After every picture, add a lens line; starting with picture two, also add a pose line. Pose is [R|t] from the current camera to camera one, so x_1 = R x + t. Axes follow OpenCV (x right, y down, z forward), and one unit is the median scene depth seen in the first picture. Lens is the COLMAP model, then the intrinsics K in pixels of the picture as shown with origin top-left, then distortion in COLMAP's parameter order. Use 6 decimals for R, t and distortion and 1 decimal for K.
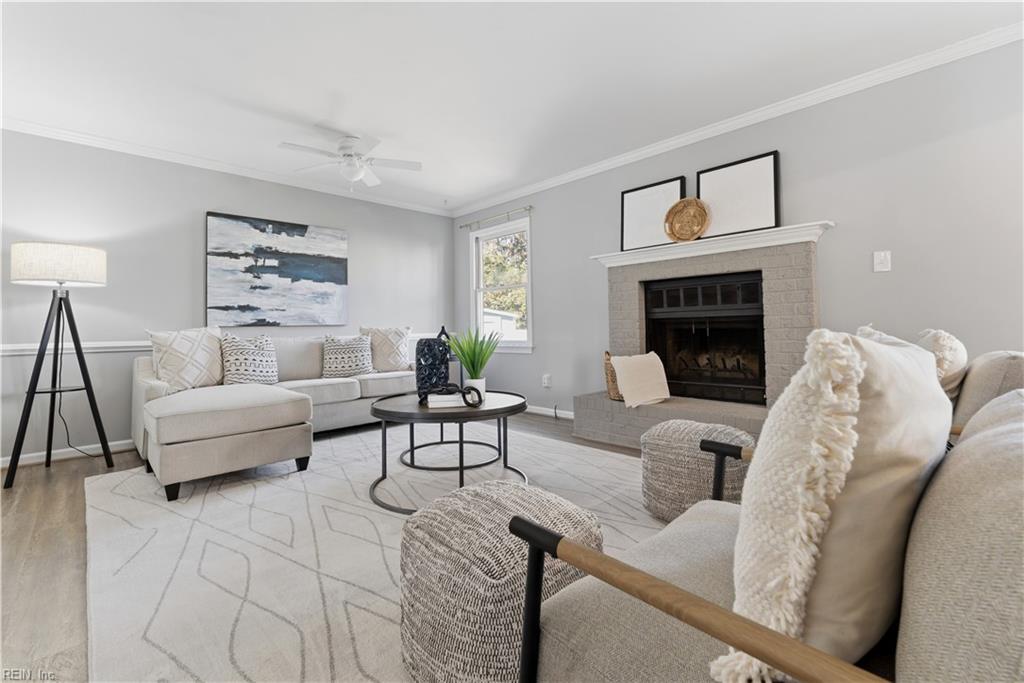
lens RADIAL K [[416.6, 0, 508.6], [0, 416.6, 335.4], [0, 0, 1]] dist [-0.002625, 0.001101]
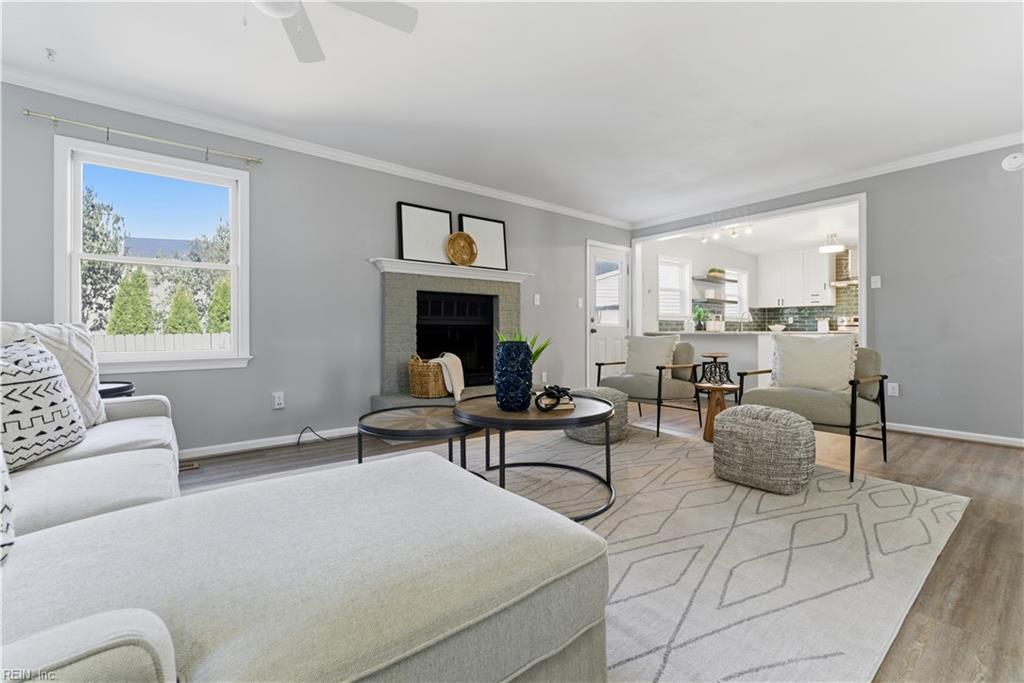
lens RADIAL K [[416.6, 0, 502.4], [0, 416.6, 341.0], [0, 0, 1]] dist [-0.002625, 0.001101]
pose [[0.157237, -0.002430, 0.987558, -0.822189], [0.018012, 0.999838, -0.000408, 0.008954], [-0.987397, 0.017852, 0.157255, 0.683780]]
